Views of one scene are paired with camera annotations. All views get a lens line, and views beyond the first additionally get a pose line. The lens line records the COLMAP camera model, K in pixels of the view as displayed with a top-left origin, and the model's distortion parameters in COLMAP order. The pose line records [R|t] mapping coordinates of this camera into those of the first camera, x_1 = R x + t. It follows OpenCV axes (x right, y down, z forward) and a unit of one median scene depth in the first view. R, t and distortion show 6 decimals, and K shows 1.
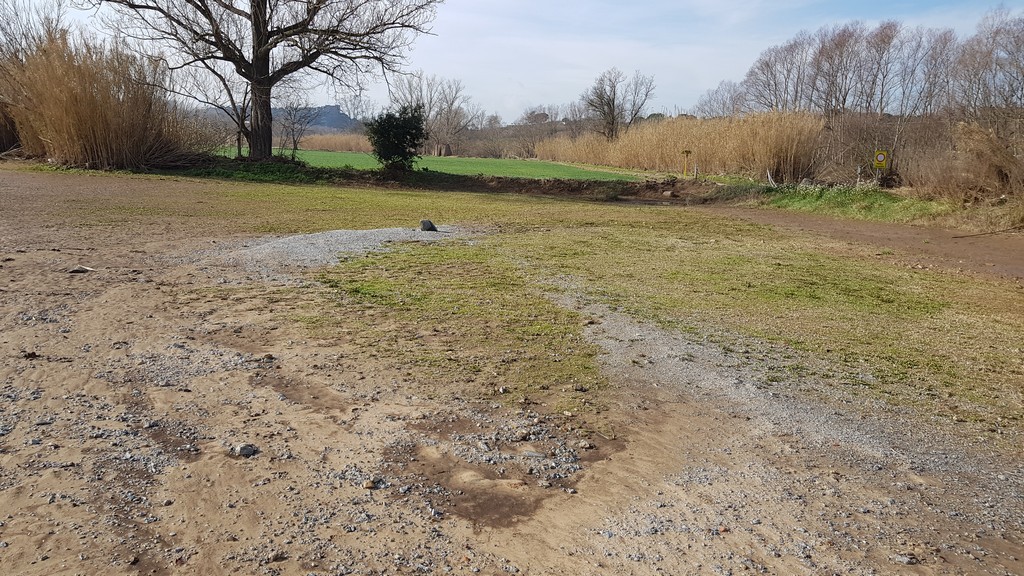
lens RADIAL K [[807.7, 0, 512.0], [0, 807.7, 288.0], [0, 0, 1]] dist [0.072955, -0.109315]
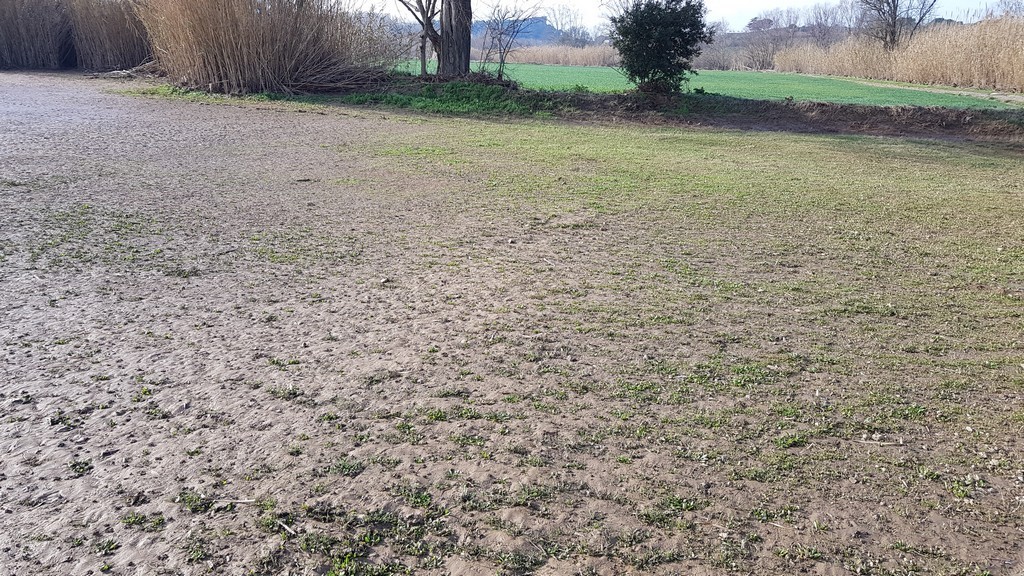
lens RADIAL K [[807.7, 0, 512.0], [0, 807.7, 288.0], [0, 0, 1]] dist [0.072955, -0.109315]
pose [[0.970525, 0.059161, -0.233628, -0.095328], [-0.035021, 0.993733, 0.106156, -0.058257], [0.238444, -0.094845, 0.966514, 0.347284]]
